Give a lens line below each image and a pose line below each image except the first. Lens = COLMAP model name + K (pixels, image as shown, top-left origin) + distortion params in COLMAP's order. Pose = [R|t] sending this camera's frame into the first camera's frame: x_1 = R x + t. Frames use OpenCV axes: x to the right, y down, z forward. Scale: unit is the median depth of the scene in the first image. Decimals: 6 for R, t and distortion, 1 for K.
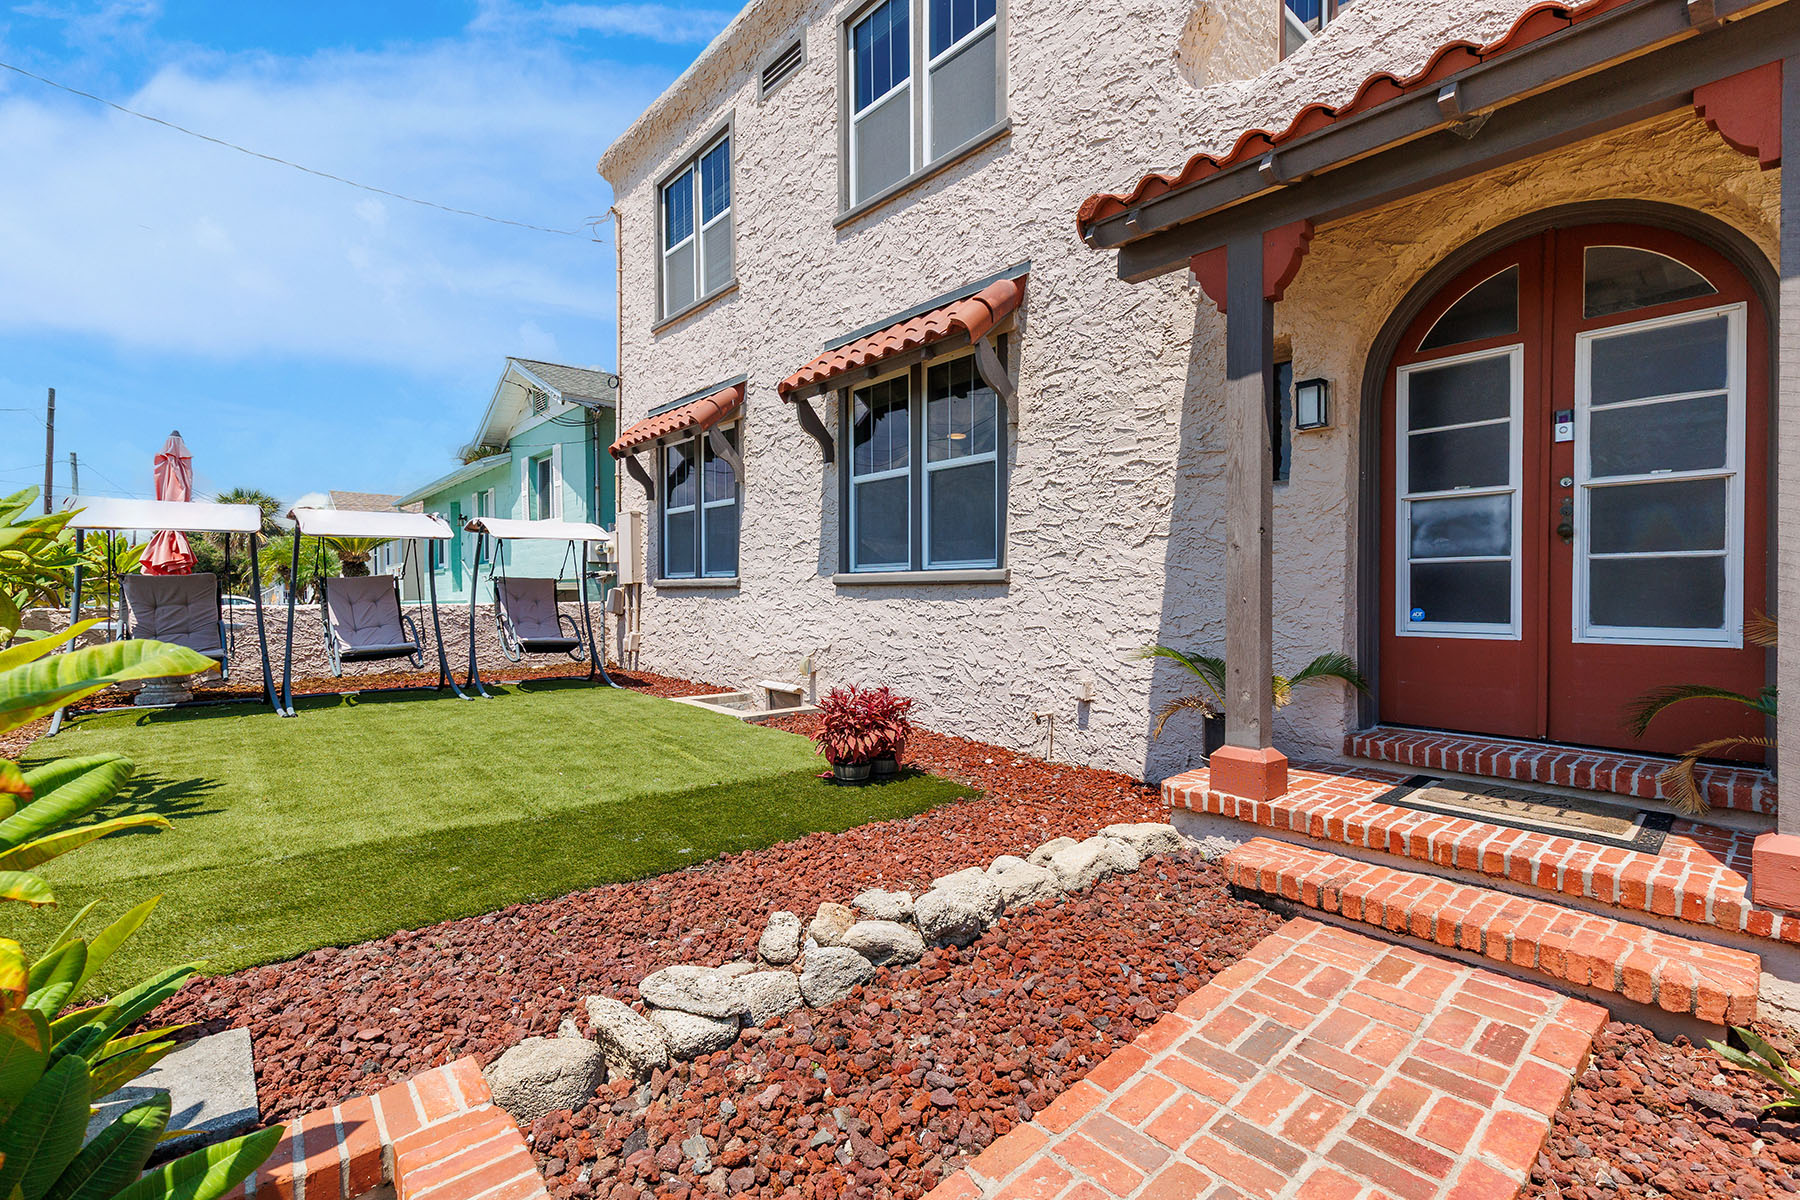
lens RADIAL K [[816.5, 0, 883.2], [0, 816.5, 600.6], [0, 0, 1]] dist [0.007767, -0.001635]
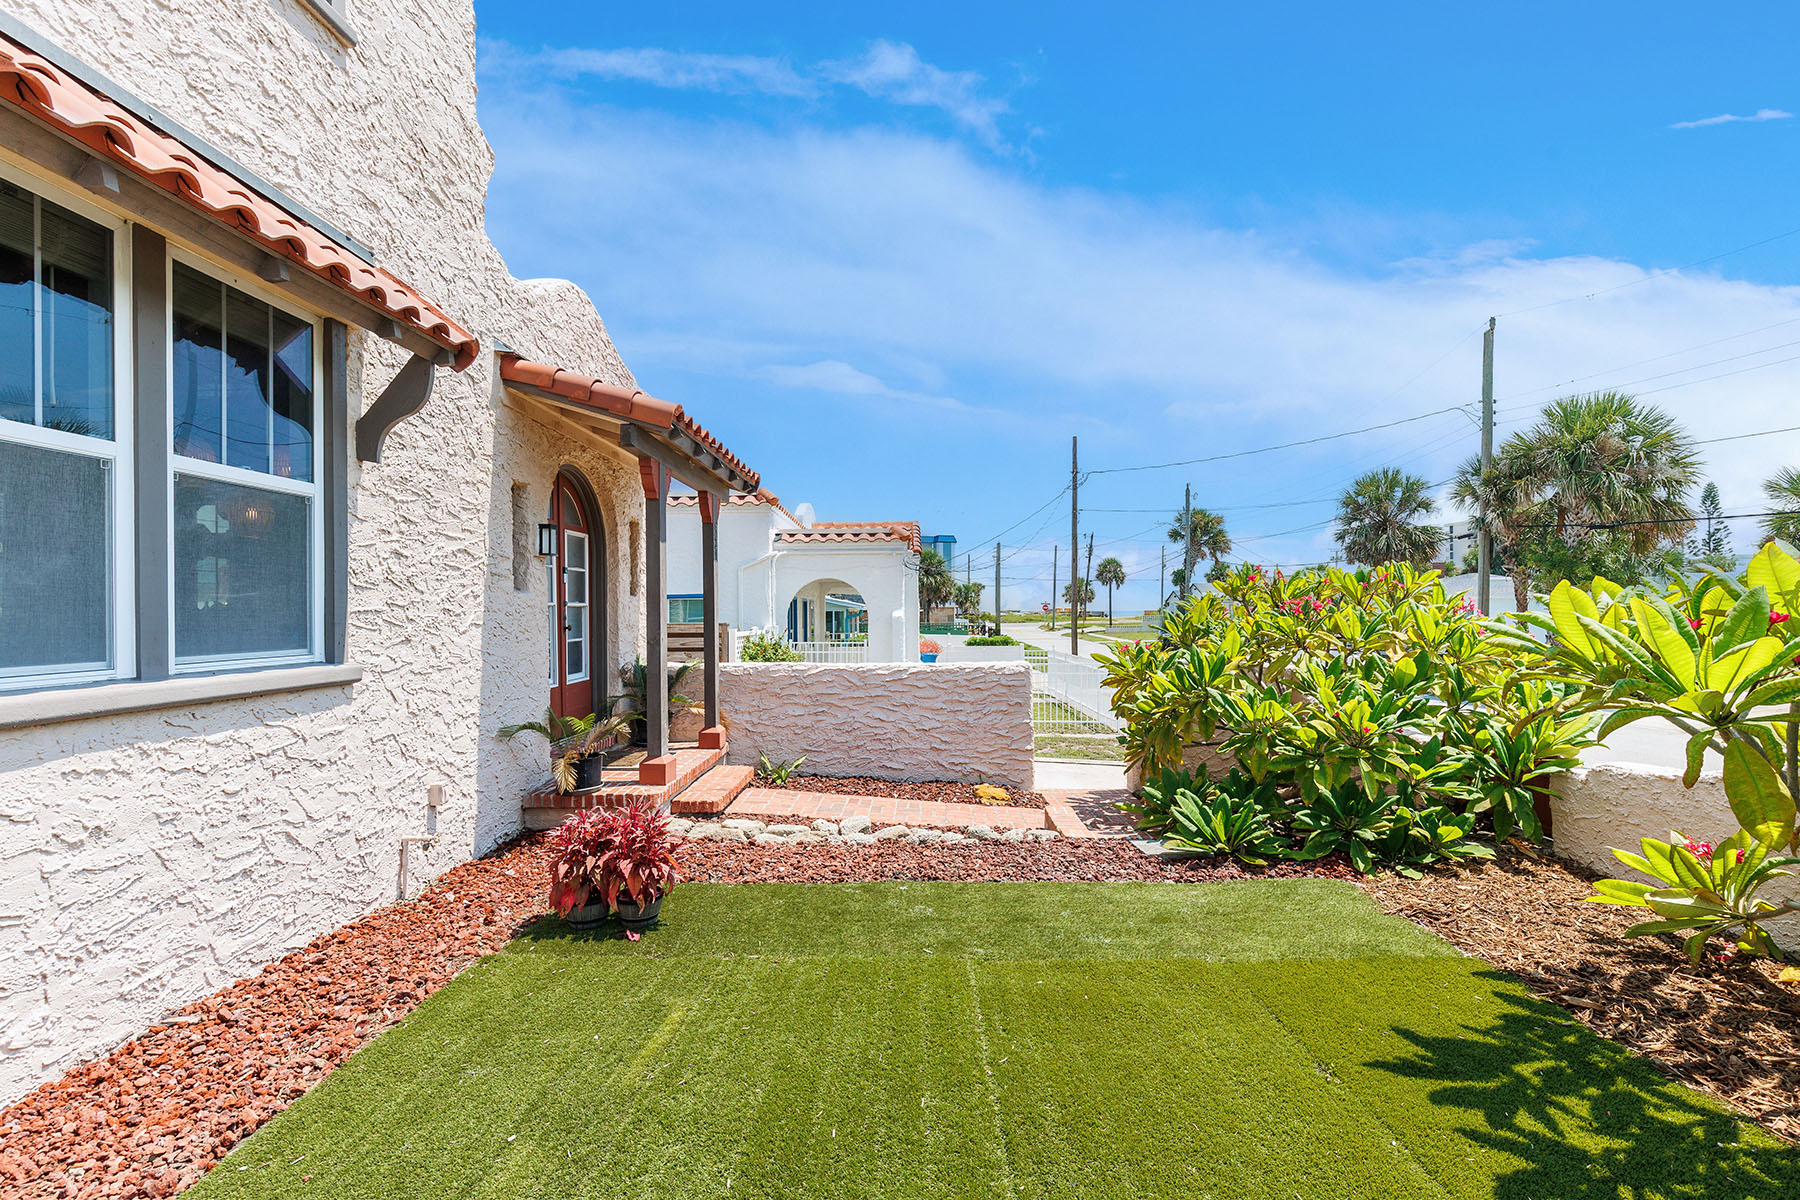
lens RADIAL K [[816.5, 0, 883.5], [0, 816.5, 600.5], [0, 0, 1]] dist [0.007767, -0.001635]
pose [[-0.742906, 0.014136, 0.669247, -0.784935], [0.015913, 0.999867, -0.003456, -0.098831], [-0.669207, 0.008083, -0.743032, 1.454479]]
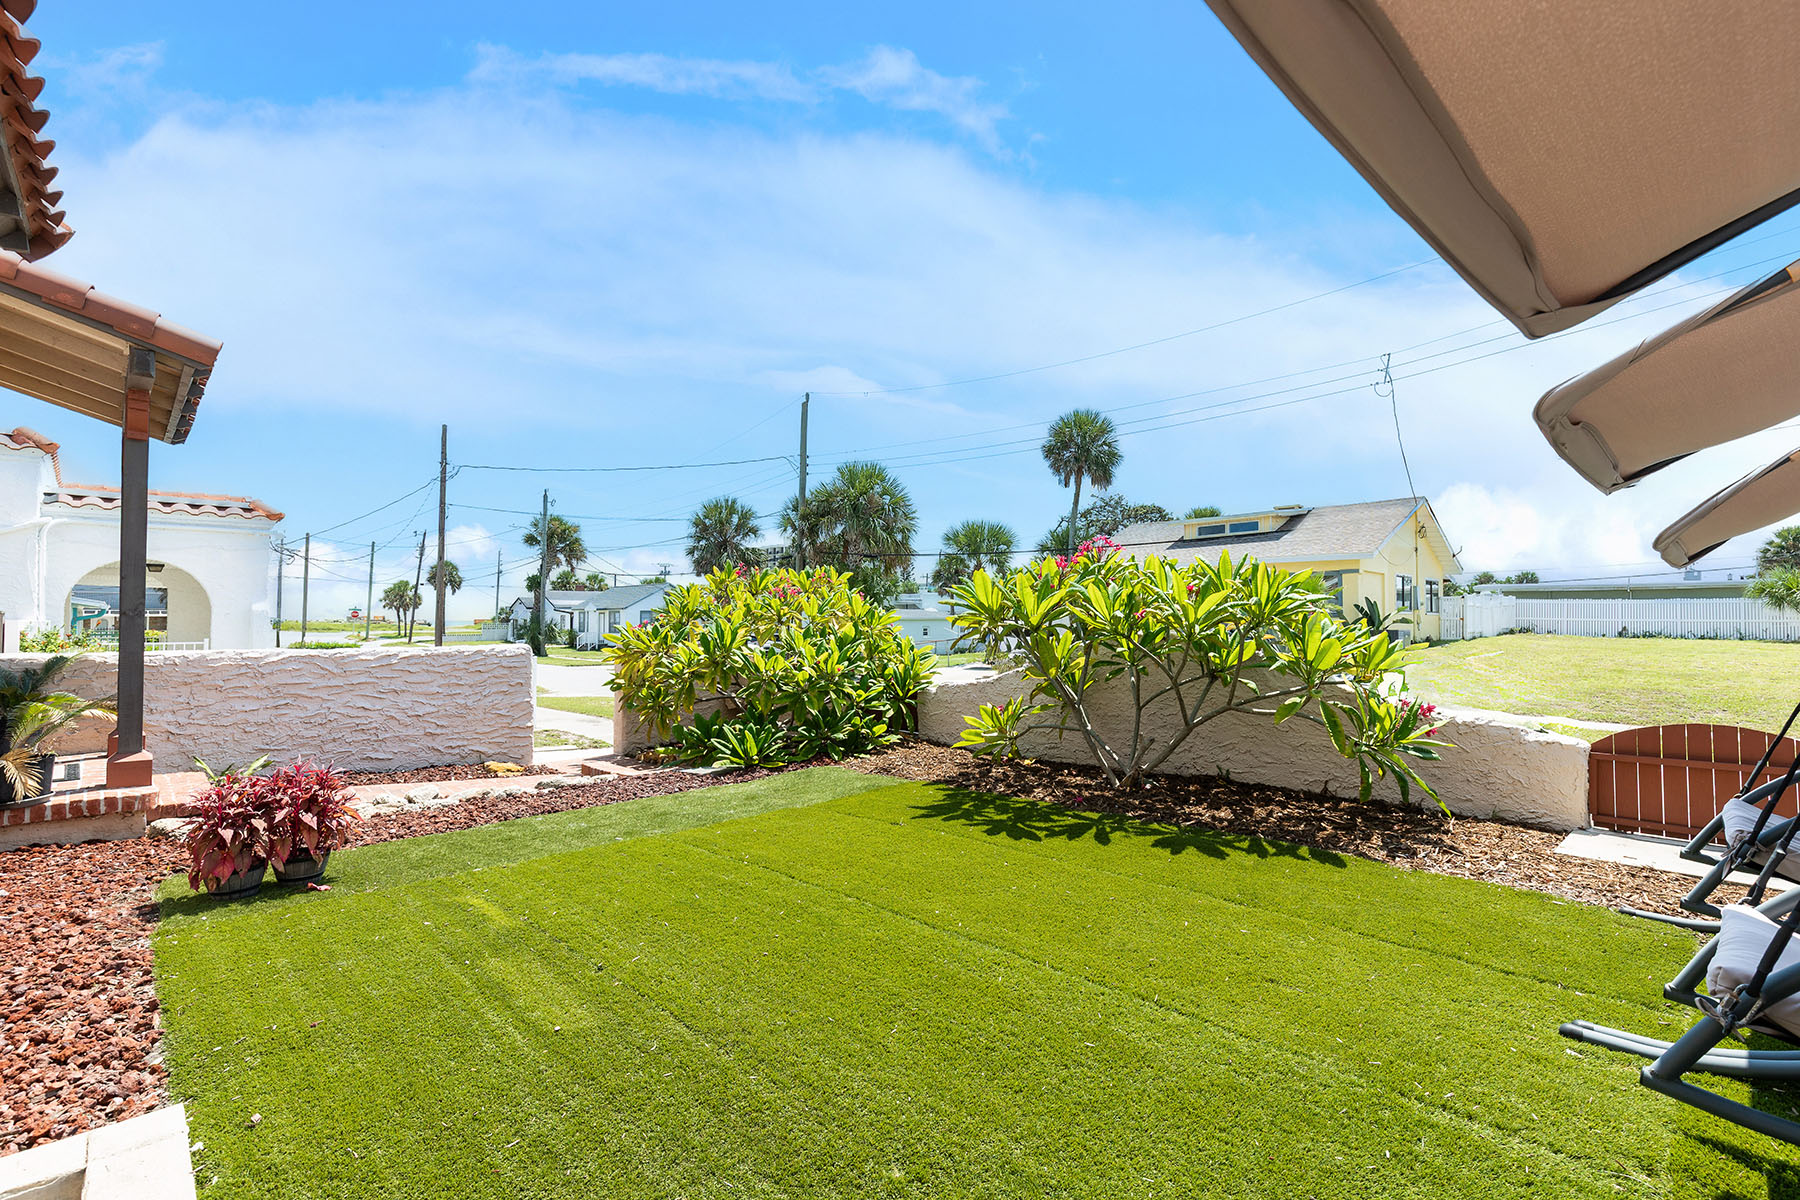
lens RADIAL K [[816.5, 0, 899.6], [0, 816.5, 597.0], [0, 0, 1]] dist [0.007767, -0.001635]
pose [[-0.998537, -0.003280, -0.053968, -0.600447], [-0.002570, 0.999909, -0.013221, -0.056634], [0.054007, -0.013063, -0.998455, 1.837060]]
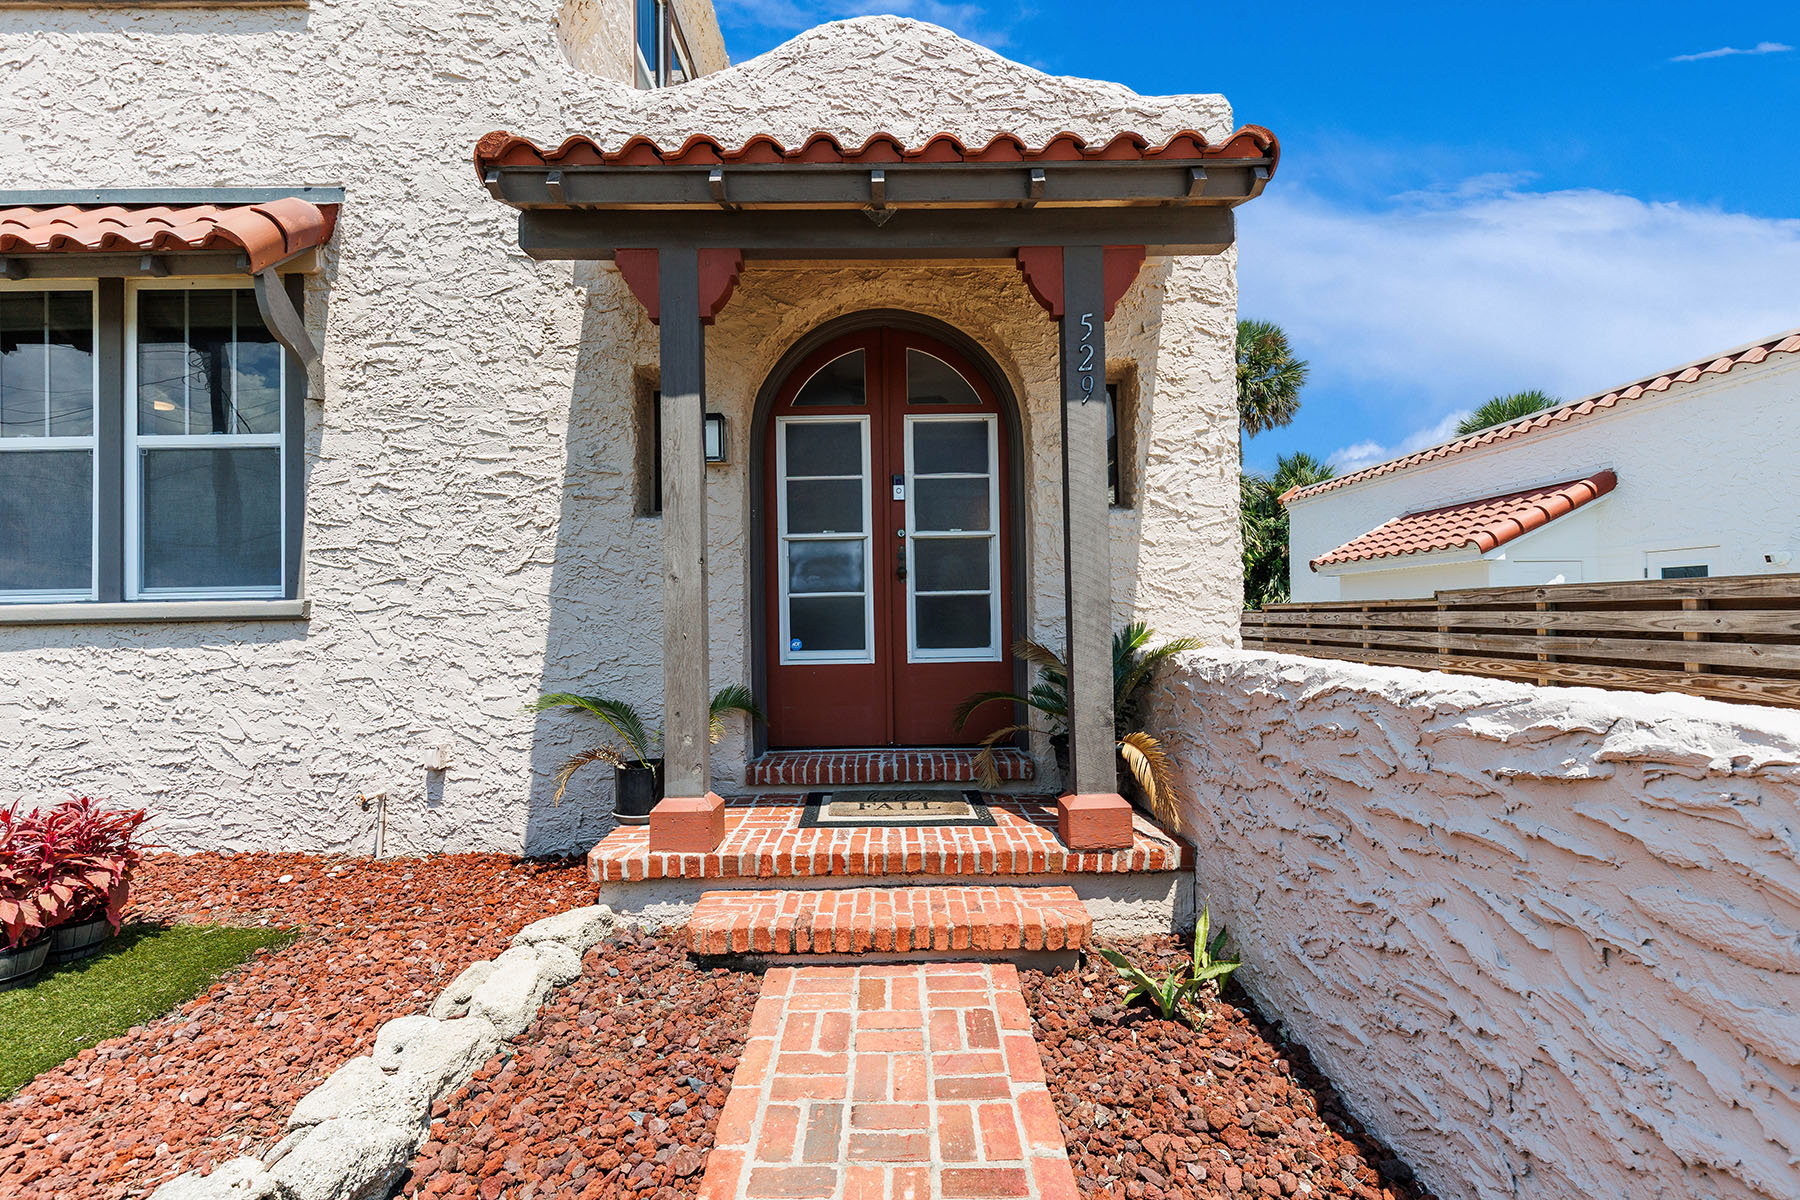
lens RADIAL K [[816.5, 0, 896.5], [0, 816.5, 598.6], [0, 0, 1]] dist [0.007767, -0.001635]
pose [[0.635118, 0.007497, 0.772379, -0.087880], [0.024214, 0.999268, -0.029610, -0.007413], [-0.772035, 0.037508, 0.634472, 0.172132]]
